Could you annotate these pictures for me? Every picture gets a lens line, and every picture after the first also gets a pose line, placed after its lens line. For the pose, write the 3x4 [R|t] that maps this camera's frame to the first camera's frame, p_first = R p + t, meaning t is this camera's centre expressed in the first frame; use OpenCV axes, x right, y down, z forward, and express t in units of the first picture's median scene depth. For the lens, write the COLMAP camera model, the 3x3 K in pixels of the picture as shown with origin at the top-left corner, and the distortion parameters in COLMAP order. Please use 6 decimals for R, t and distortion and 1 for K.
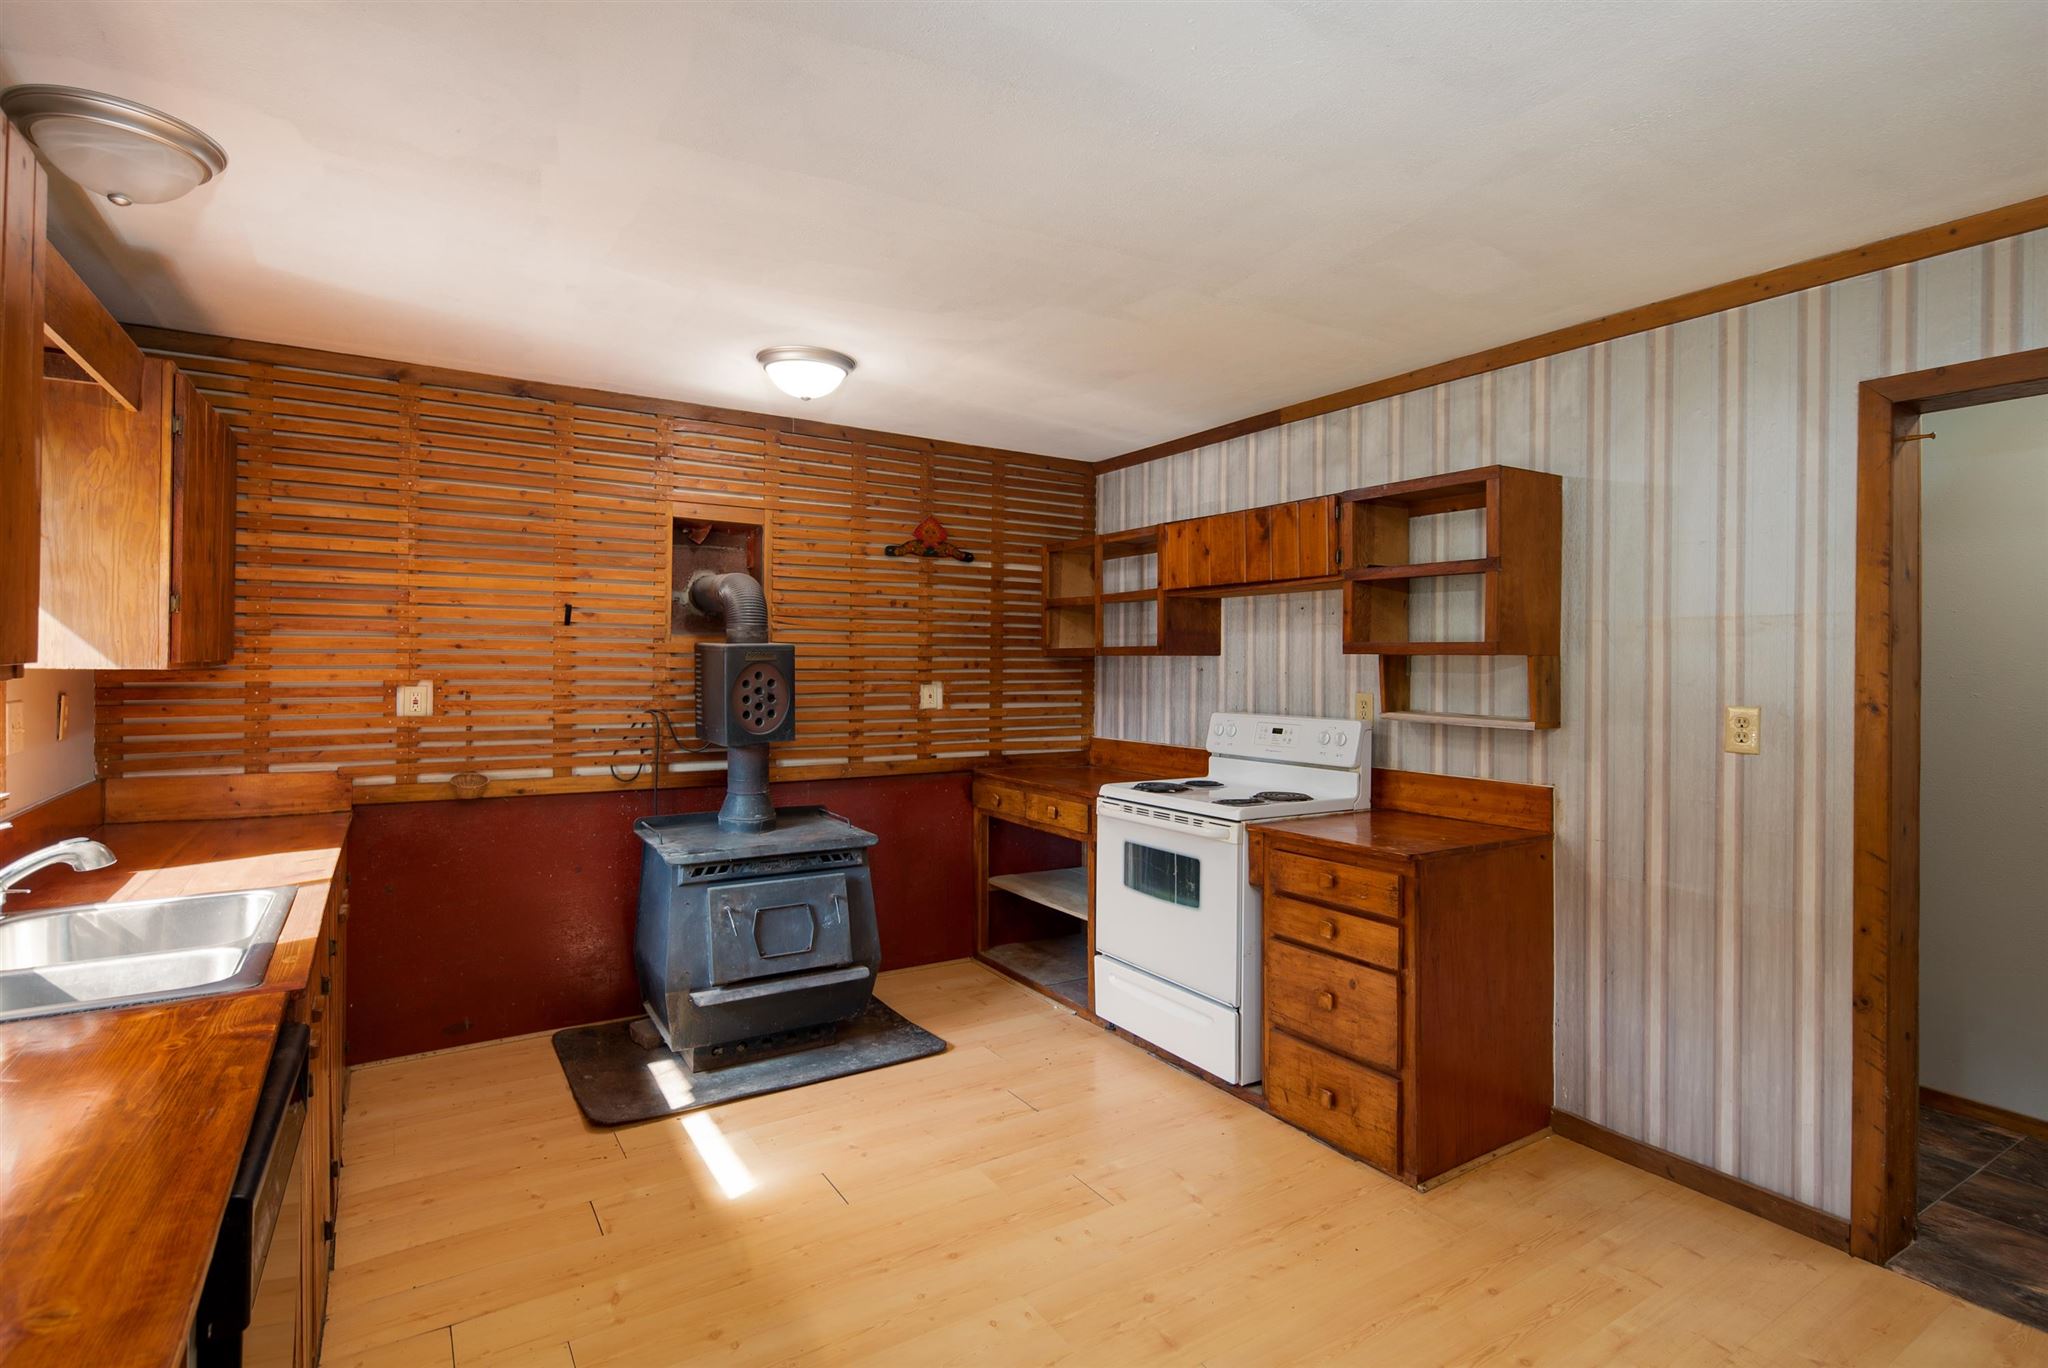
lens RADIAL K [[995.7, 0, 1020.9], [0, 995.7, 669.3], [0, 0, 1]] dist [0.005256, -0.000004]
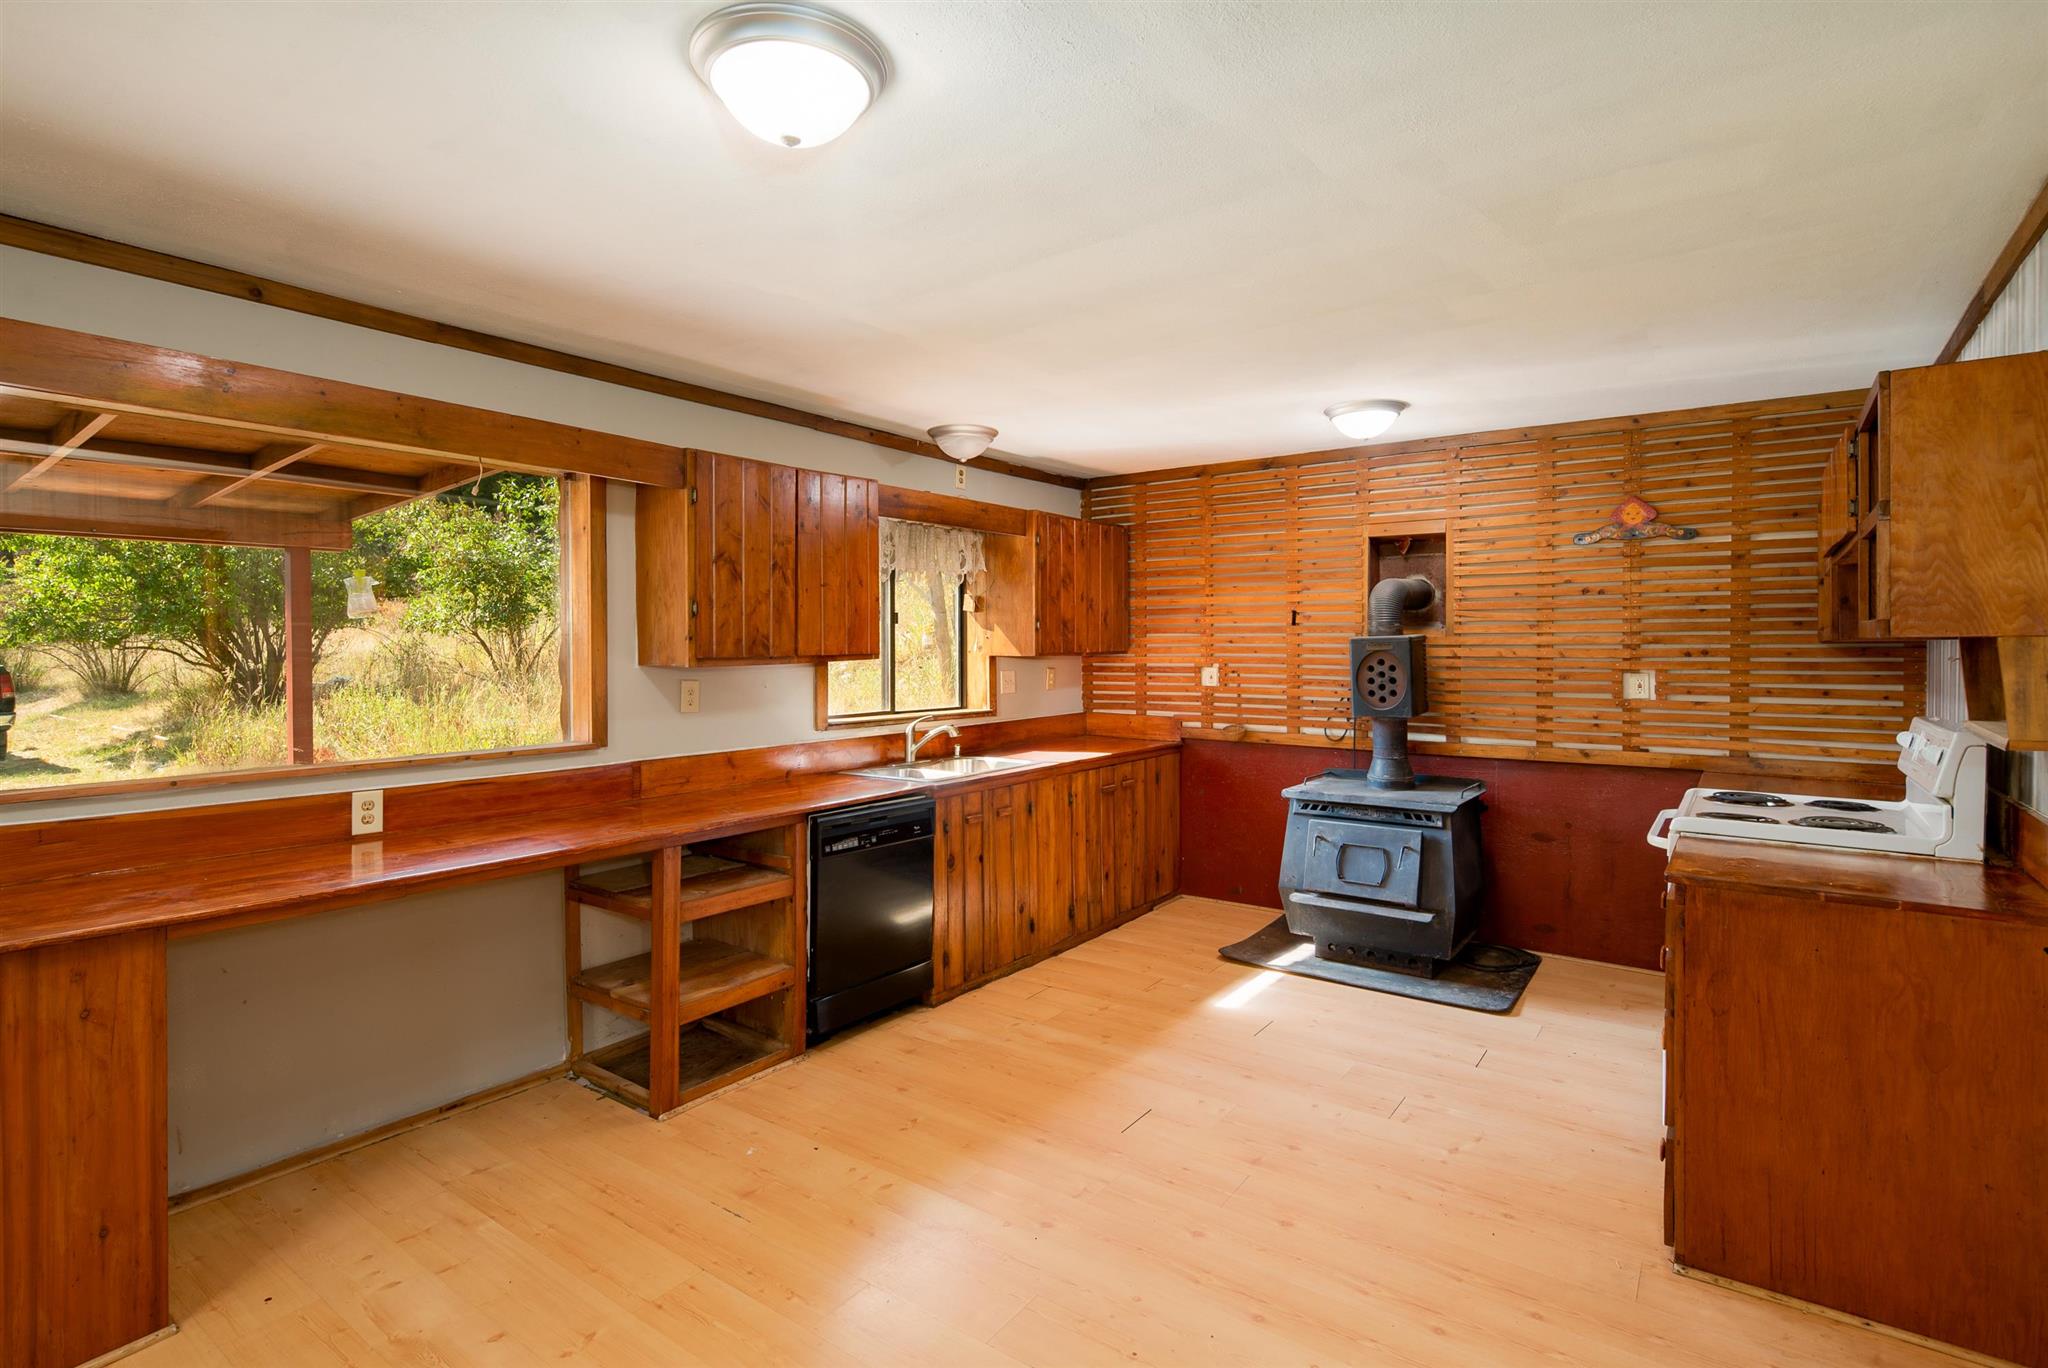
lens RADIAL K [[995.7, 0, 1015.3], [0, 995.7, 677.8], [0, 0, 1]] dist [0.005256, -0.000004]
pose [[0.368839, 0.021724, -0.929239, 0.720377], [-0.001818, 0.999742, 0.022650, -0.001537], [0.929491, -0.006665, 0.368784, 0.121555]]
